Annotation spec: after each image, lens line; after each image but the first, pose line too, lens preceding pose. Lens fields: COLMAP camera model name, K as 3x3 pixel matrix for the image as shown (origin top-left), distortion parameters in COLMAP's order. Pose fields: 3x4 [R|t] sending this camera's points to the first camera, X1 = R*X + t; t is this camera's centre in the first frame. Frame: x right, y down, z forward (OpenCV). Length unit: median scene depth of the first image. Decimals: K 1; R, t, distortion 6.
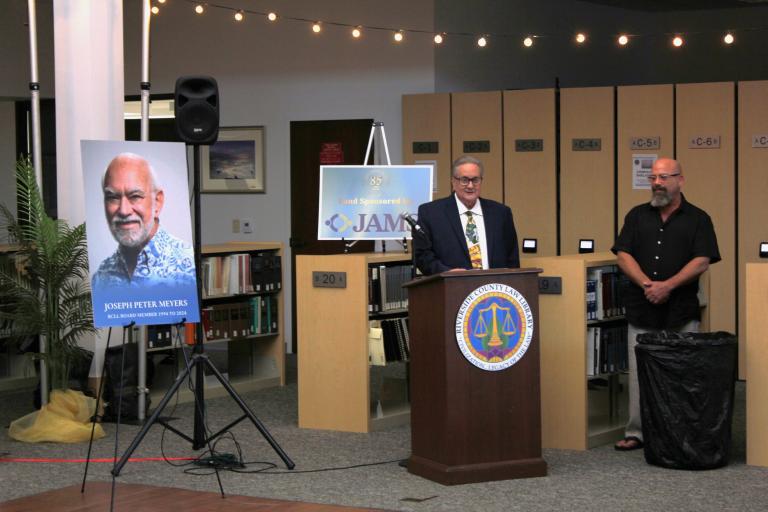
lens RADIAL K [[2377.8, 0, 416.7], [0, 2377.8, 239.4], [0, 0, 1]] dist [0.184029, 0.000000]
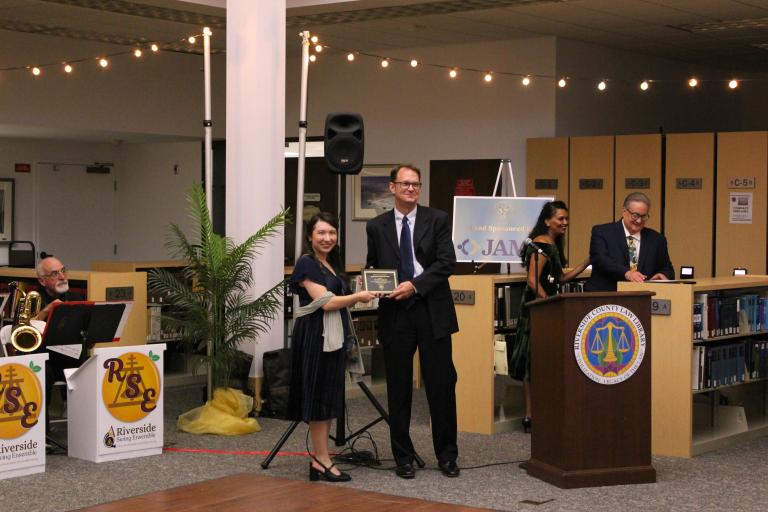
lens RADIAL K [[1787.7, 0, 371.8], [0, 1787.7, 247.8], [0, 0, 1]] dist [0.107181, 0.000000]
pose [[0.995866, 0.020139, -0.088571, -0.003836], [-0.020947, 0.999747, -0.008210, 0.001441], [0.088384, 0.010031, 0.996036, 0.159819]]
